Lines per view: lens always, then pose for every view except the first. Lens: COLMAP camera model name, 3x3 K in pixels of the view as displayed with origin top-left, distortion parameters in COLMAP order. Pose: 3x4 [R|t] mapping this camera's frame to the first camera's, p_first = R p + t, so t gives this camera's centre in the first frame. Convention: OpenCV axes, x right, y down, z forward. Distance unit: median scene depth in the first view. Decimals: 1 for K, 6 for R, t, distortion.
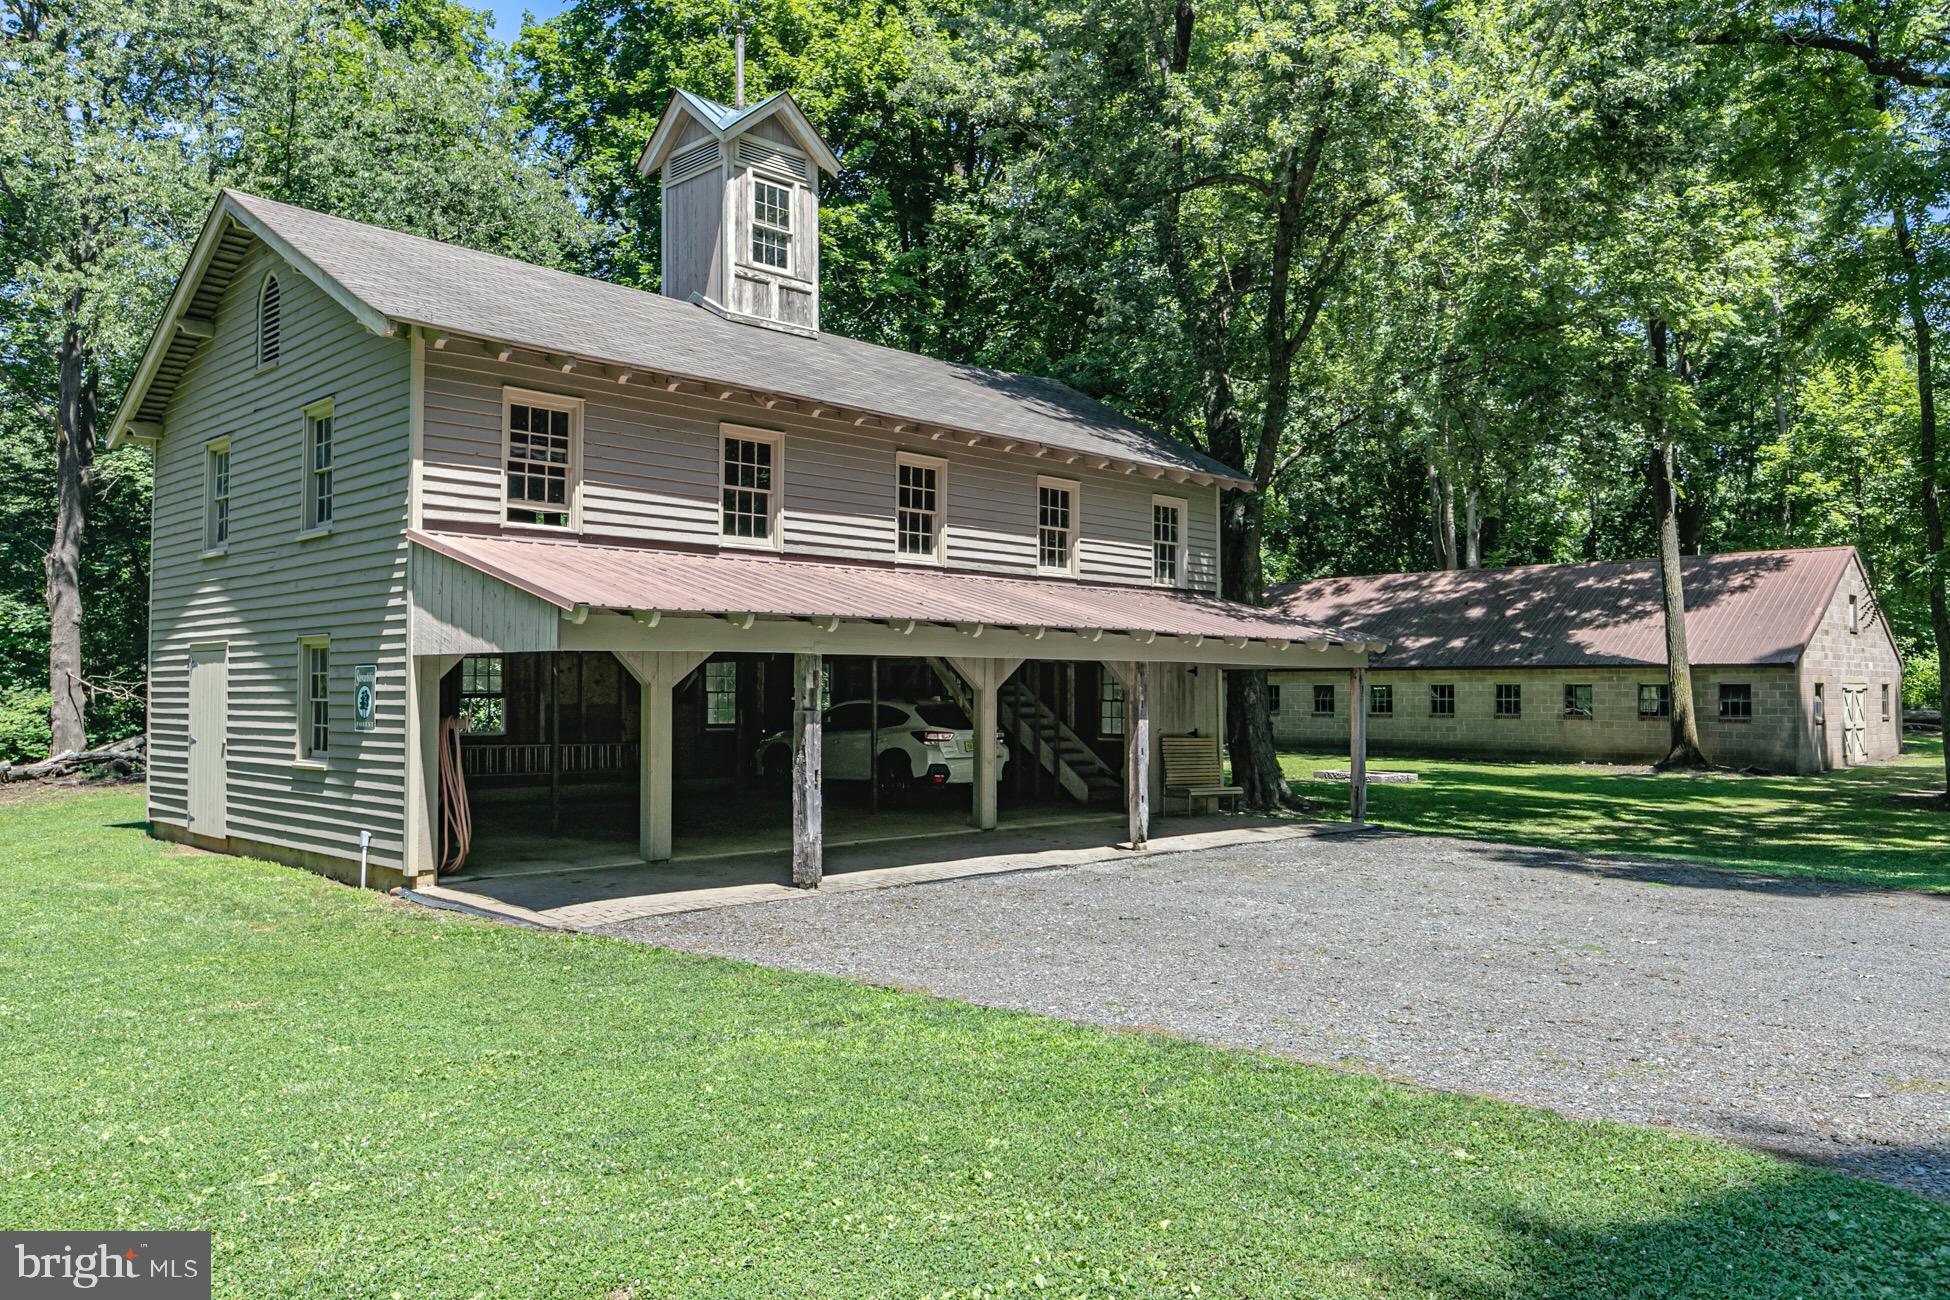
lens RADIAL K [[1467.5, 0, 983.4], [0, 1467.5, 653.4], [0, 0, 1]] dist [-0.016994, 0.001318]
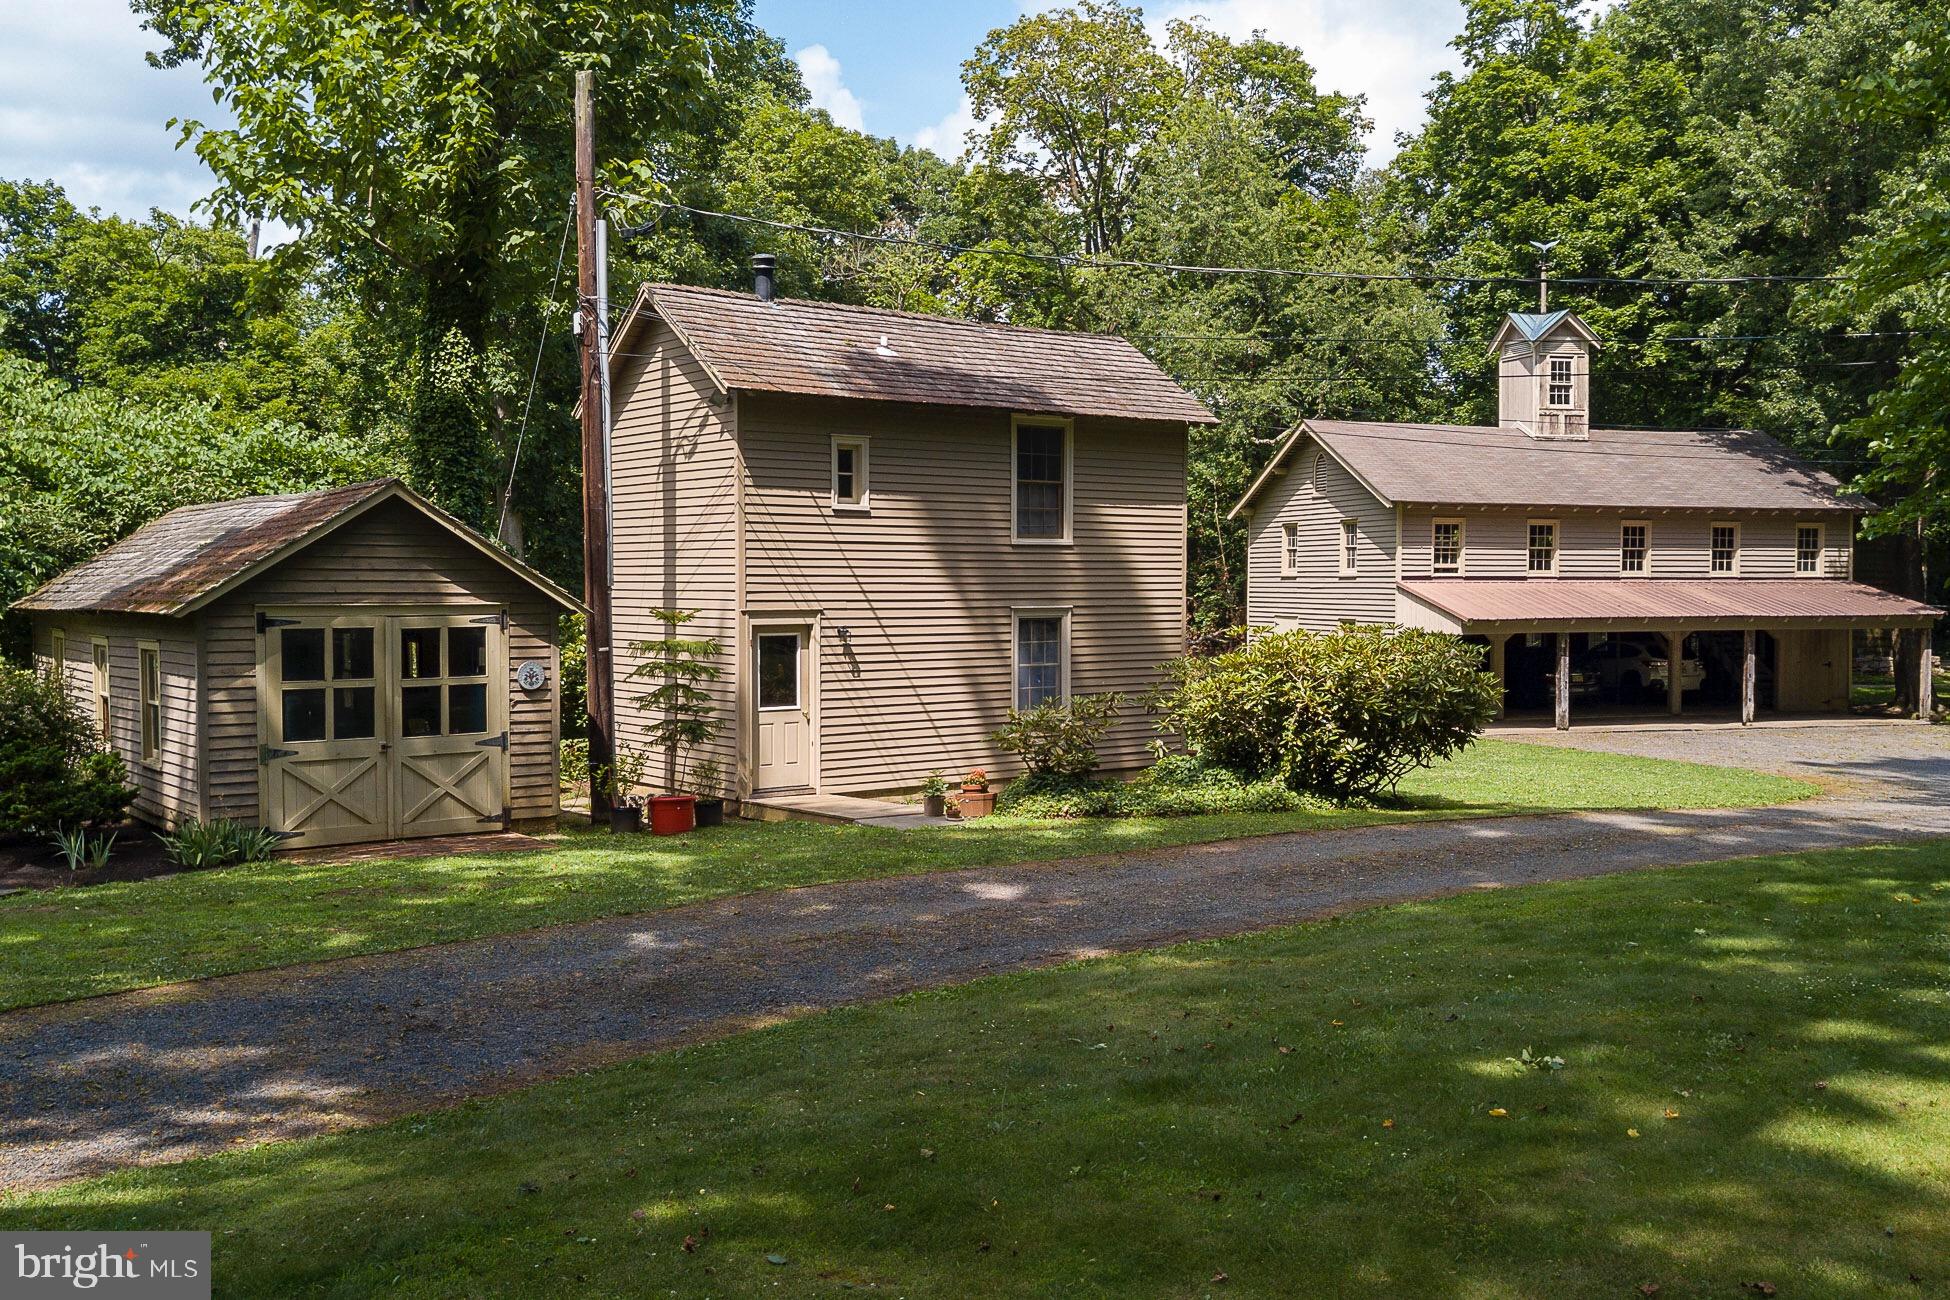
lens RADIAL K [[1883.5, 0, 979.7], [0, 1883.5, 629.6], [0, 0, 1]] dist [0.014805, 0.000000]
pose [[0.886845, 0.013512, -0.461869, 0.359371], [0.013833, 0.998348, 0.055768, -0.149213], [0.461859, -0.055847, 0.885193, -1.695295]]
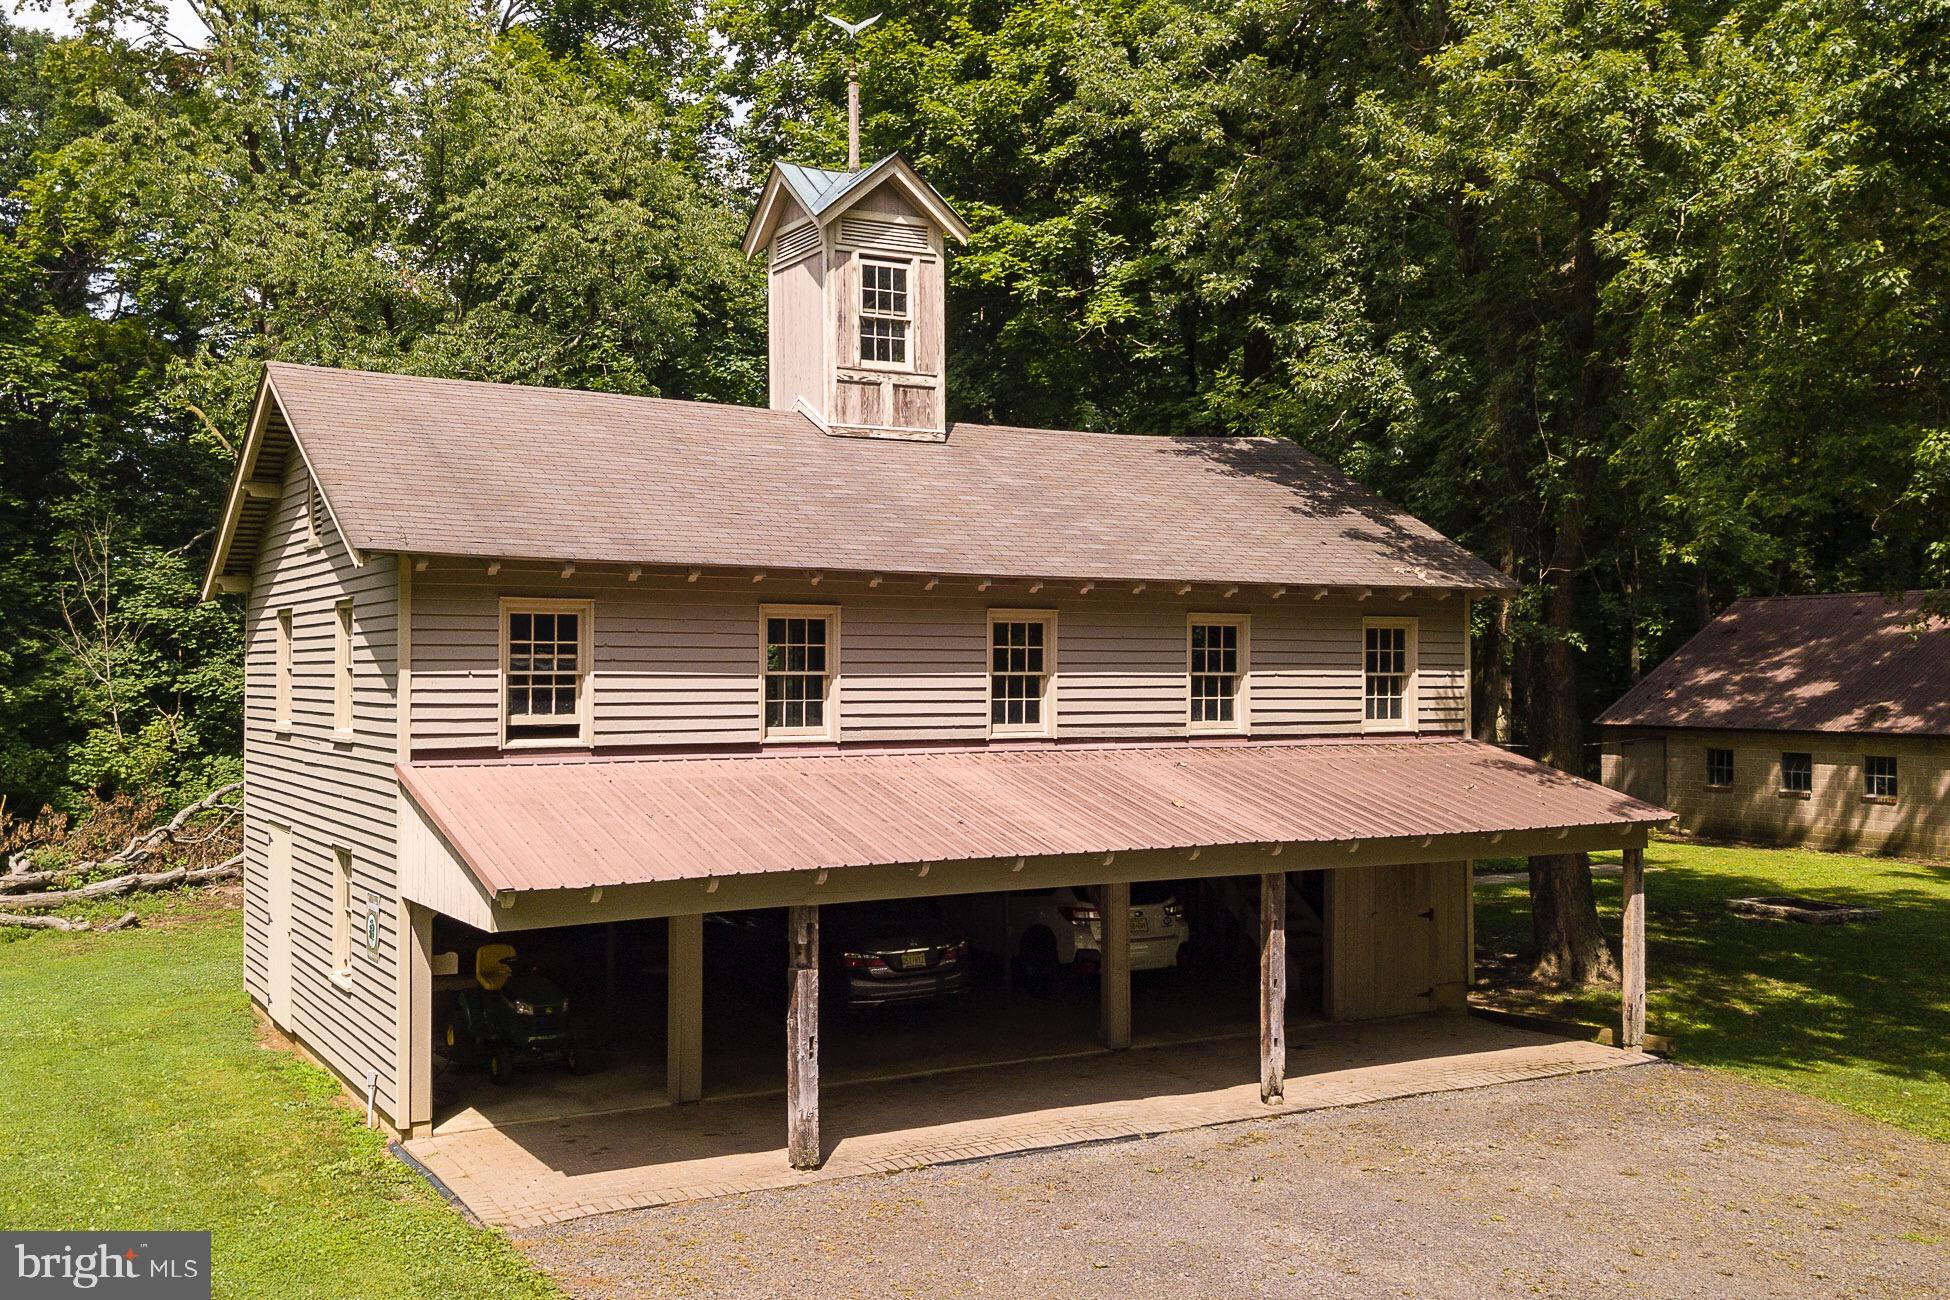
lens RADIAL K [[1883.5, 0, 915.3], [0, 1883.5, 648.4], [0, 0, 1]] dist [0.014805, 0.000000]
pose [[0.959781, -0.004293, -0.280716, 0.211737], [0.009211, 0.999826, 0.016202, -0.136901], [0.280598, -0.018137, 0.959654, -0.056247]]
